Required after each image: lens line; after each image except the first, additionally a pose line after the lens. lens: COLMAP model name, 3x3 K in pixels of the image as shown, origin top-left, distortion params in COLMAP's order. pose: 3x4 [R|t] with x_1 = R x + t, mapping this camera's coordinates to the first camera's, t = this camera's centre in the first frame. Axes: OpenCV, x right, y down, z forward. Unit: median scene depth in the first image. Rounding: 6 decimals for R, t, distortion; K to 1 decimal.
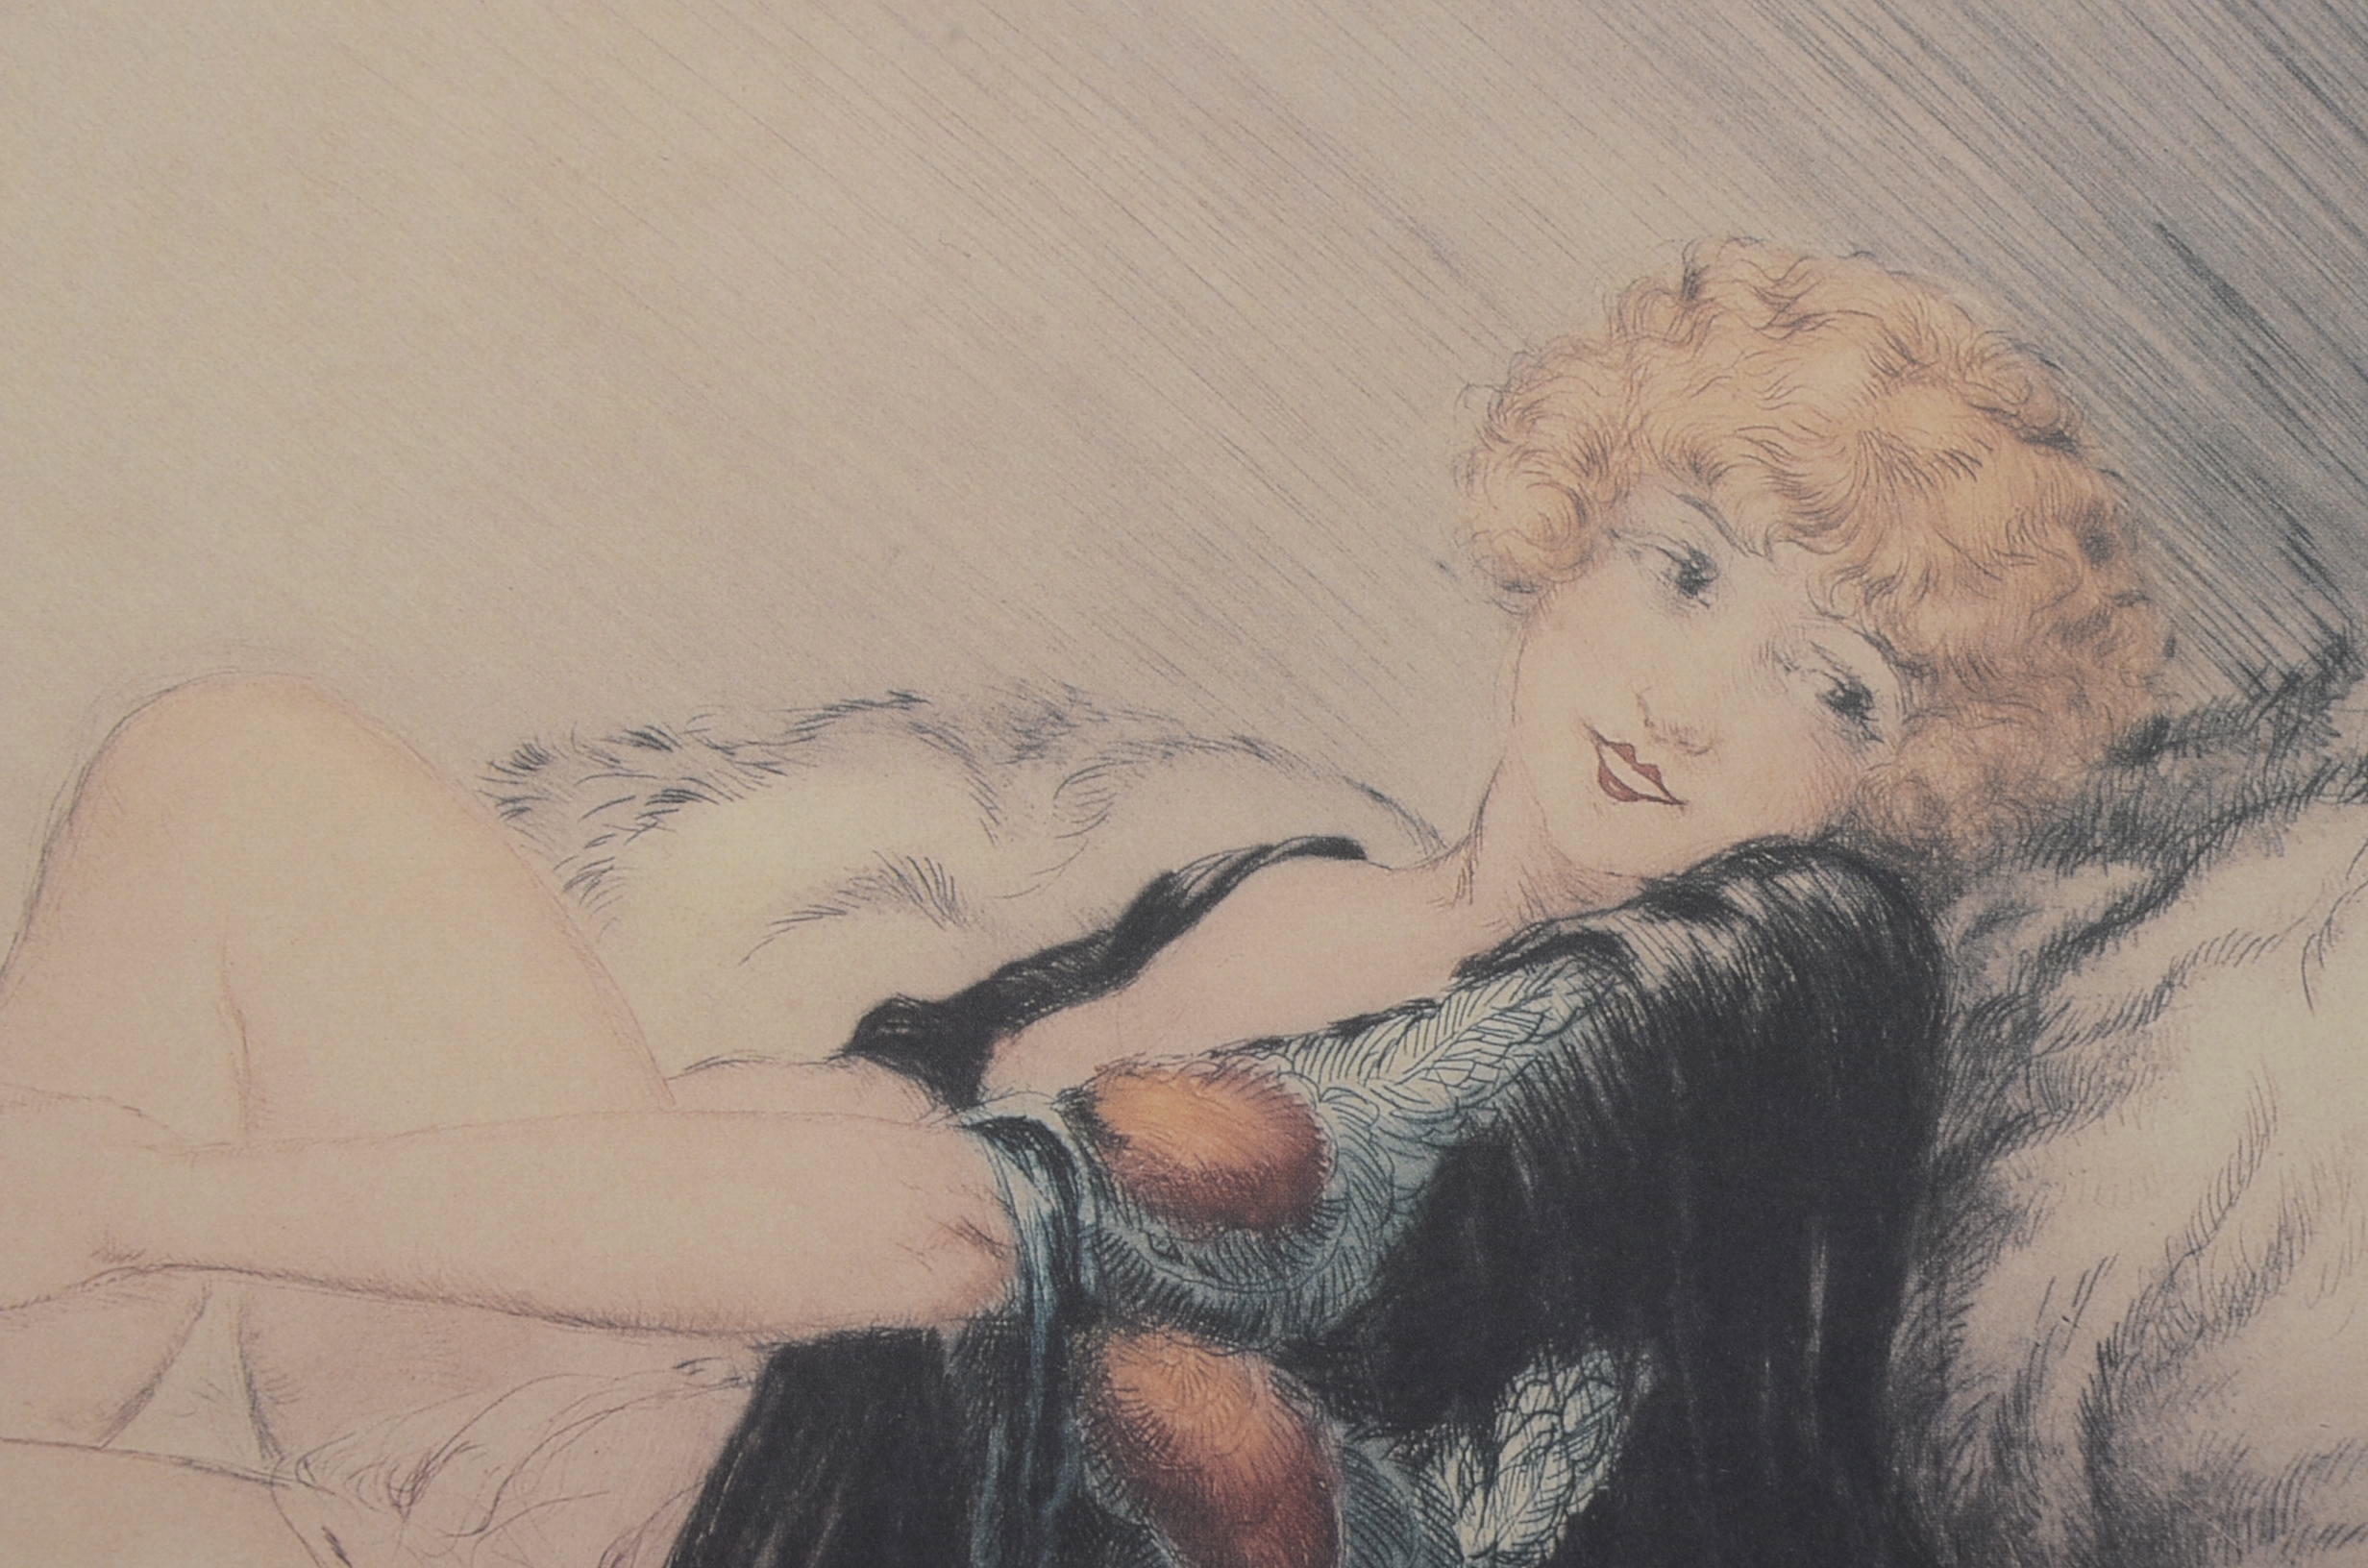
lens RADIAL K [[10745.1, 0, 1182.3], [0, 10745.1, 781.6], [0, 0, 1]] dist [1.068704, 0.000000]
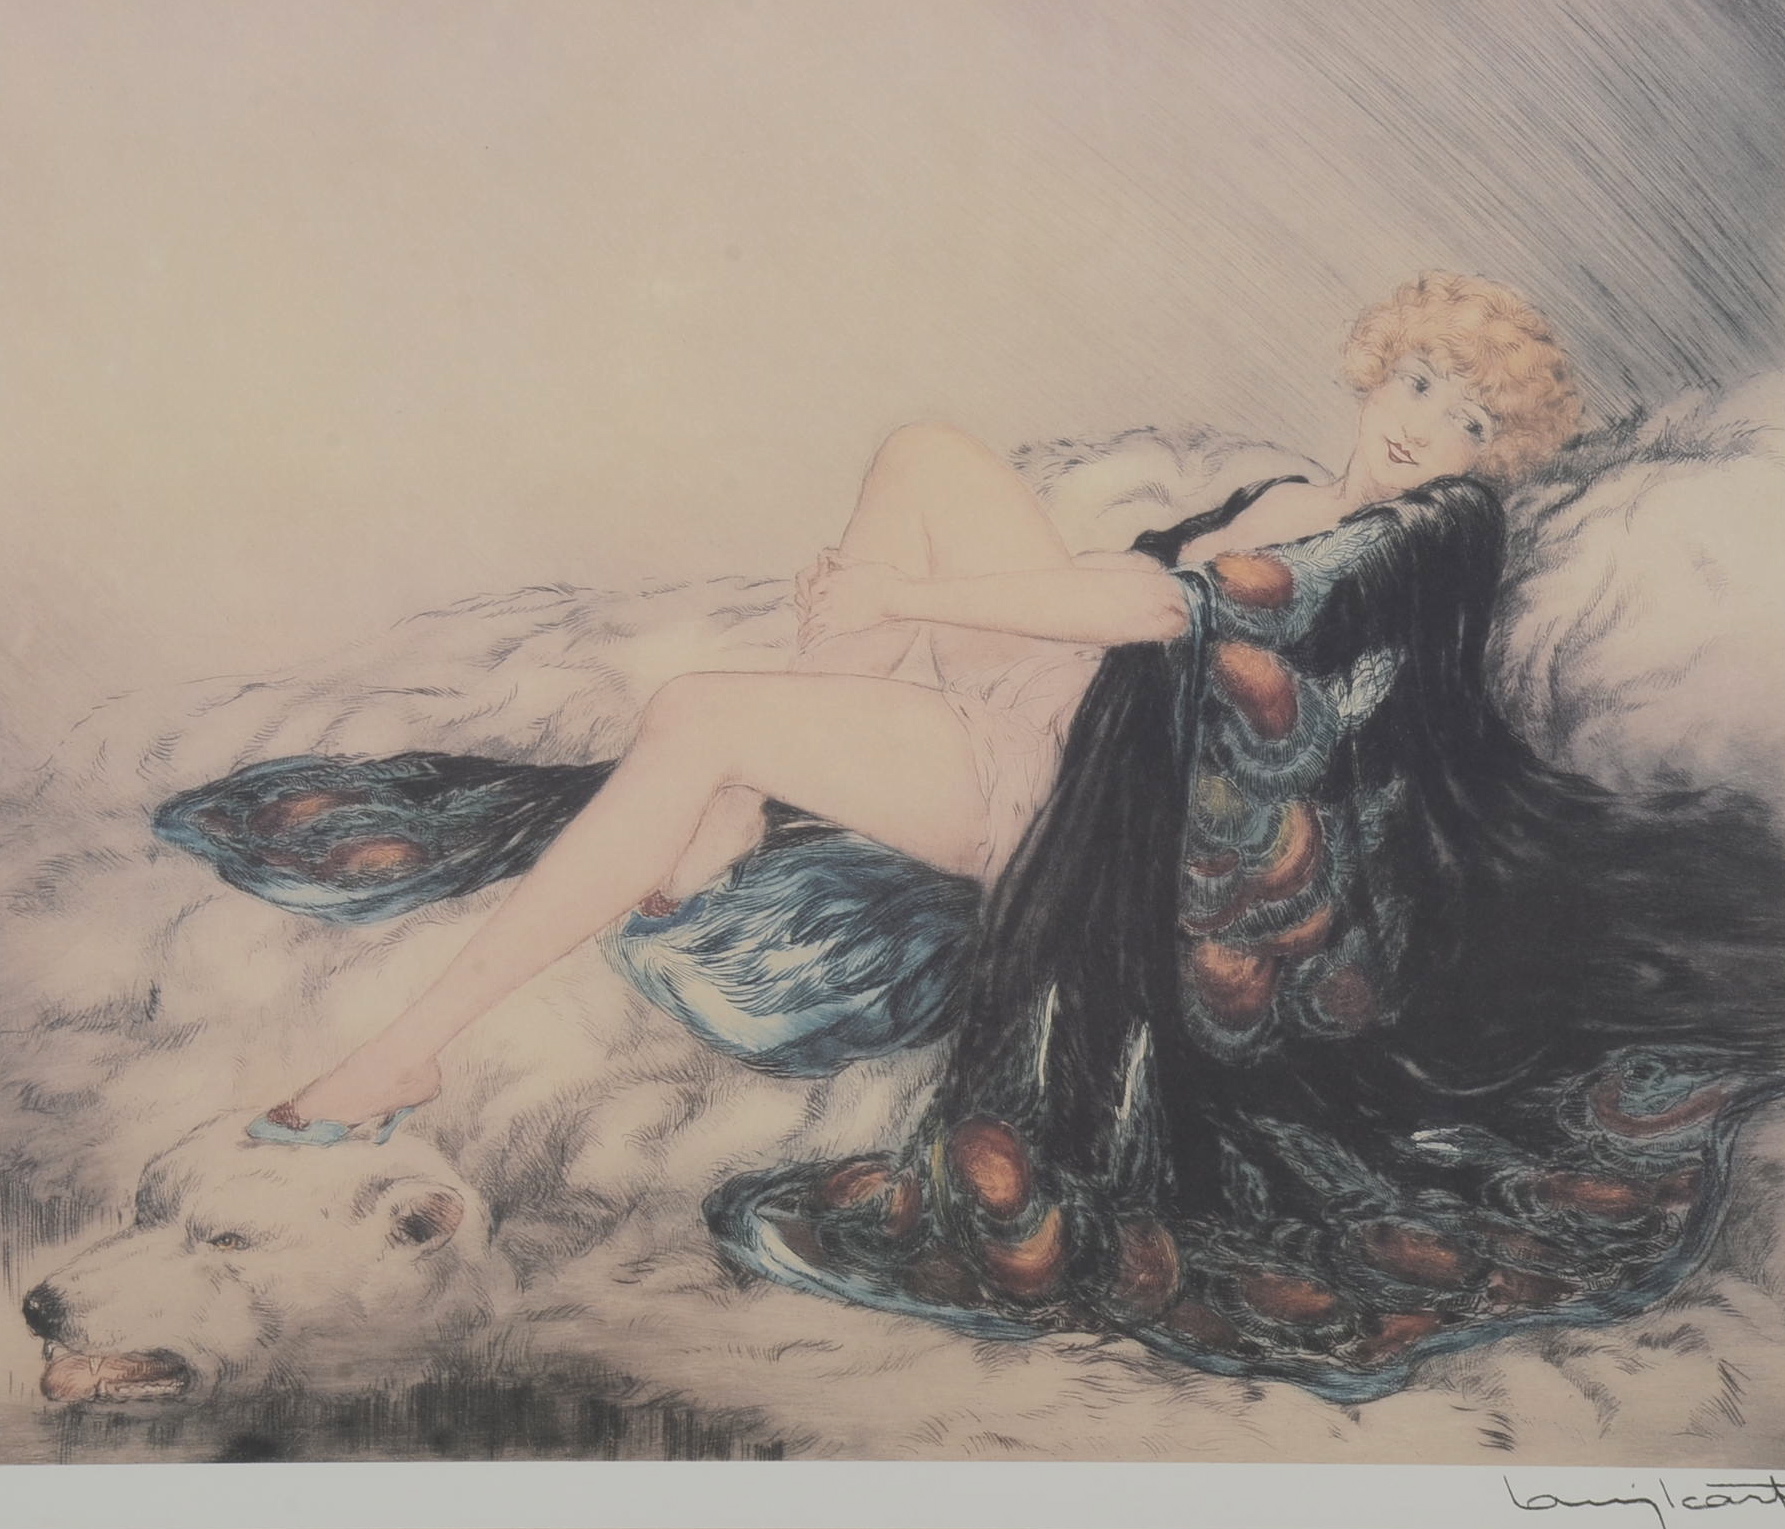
lens RADIAL K [[10274.6, 0, 892.8], [0, 10274.6, 762.5], [0, 0, 1]] dist [0.940206, 0.000000]
pose [[0.999389, 0.000877, -0.034927, 0.001820], [0.000101, 0.999608, 0.028009, 0.004719], [0.034938, -0.027995, 0.998997, -1.816468]]
